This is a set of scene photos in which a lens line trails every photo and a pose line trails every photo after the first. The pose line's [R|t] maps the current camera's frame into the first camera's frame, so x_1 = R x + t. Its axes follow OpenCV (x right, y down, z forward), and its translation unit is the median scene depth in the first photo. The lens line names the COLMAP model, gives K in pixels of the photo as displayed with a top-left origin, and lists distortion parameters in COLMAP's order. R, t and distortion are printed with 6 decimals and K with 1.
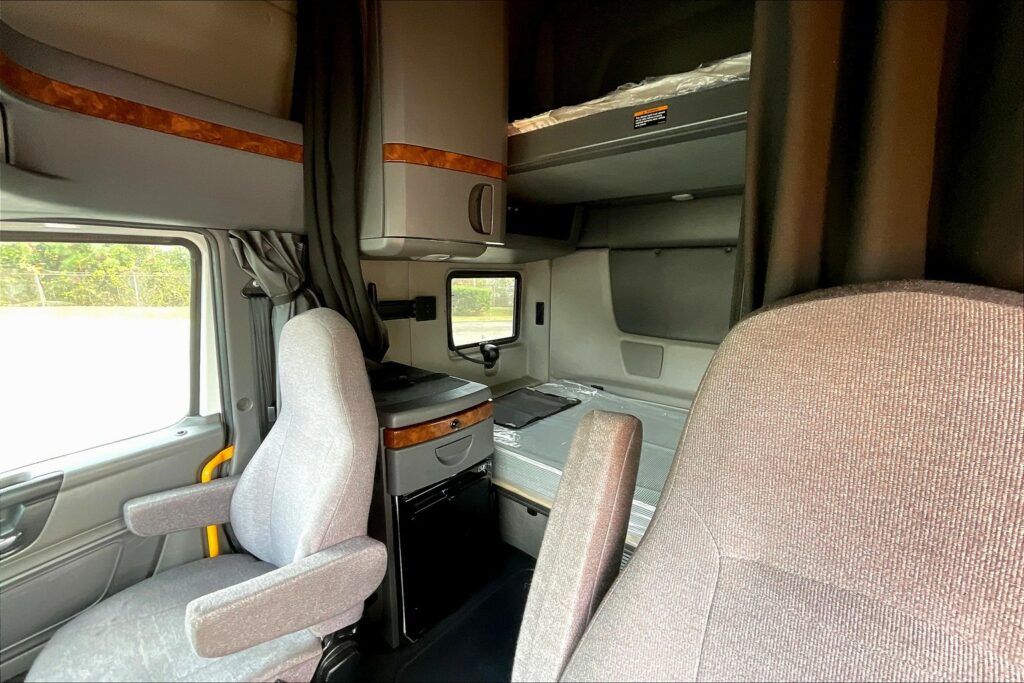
lens RADIAL K [[415.0, 0, 507.2], [0, 415.0, 340.6], [0, 0, 1]] dist [0.000903, 0.001051]
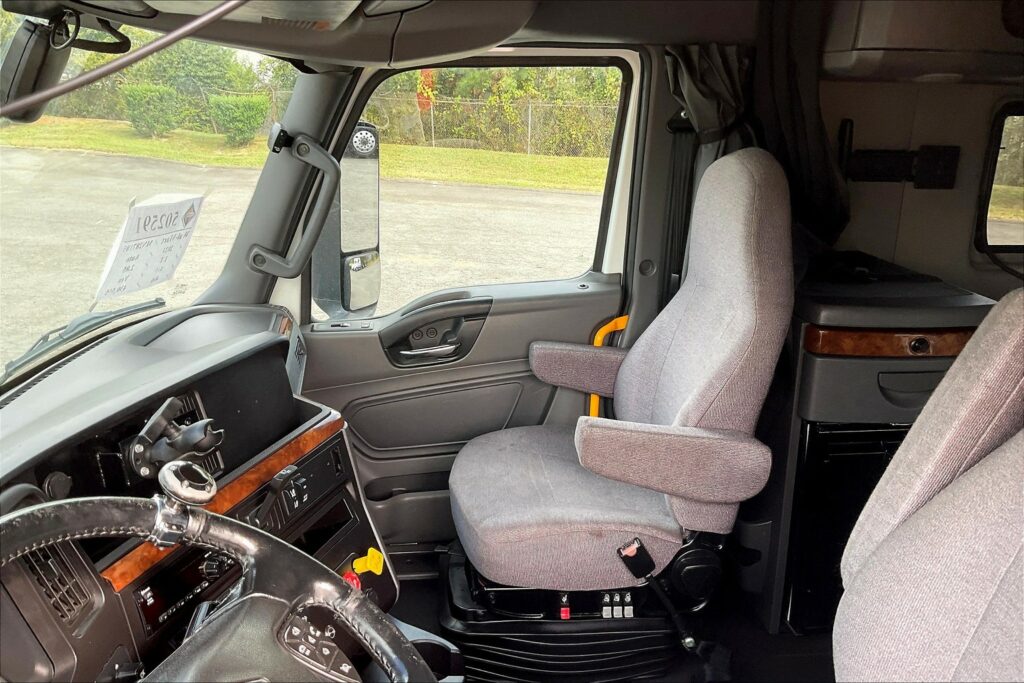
lens RADIAL K [[830.5, 0, 508.8], [0, 830.5, 349.6], [0, 0, 1]] dist [0.102582, -0.204375]
pose [[0.734779, 0.204532, -0.646735, 0.270540], [-0.124574, 0.977929, 0.167740, 0.074162], [0.666769, -0.042685, 0.744041, -0.425161]]
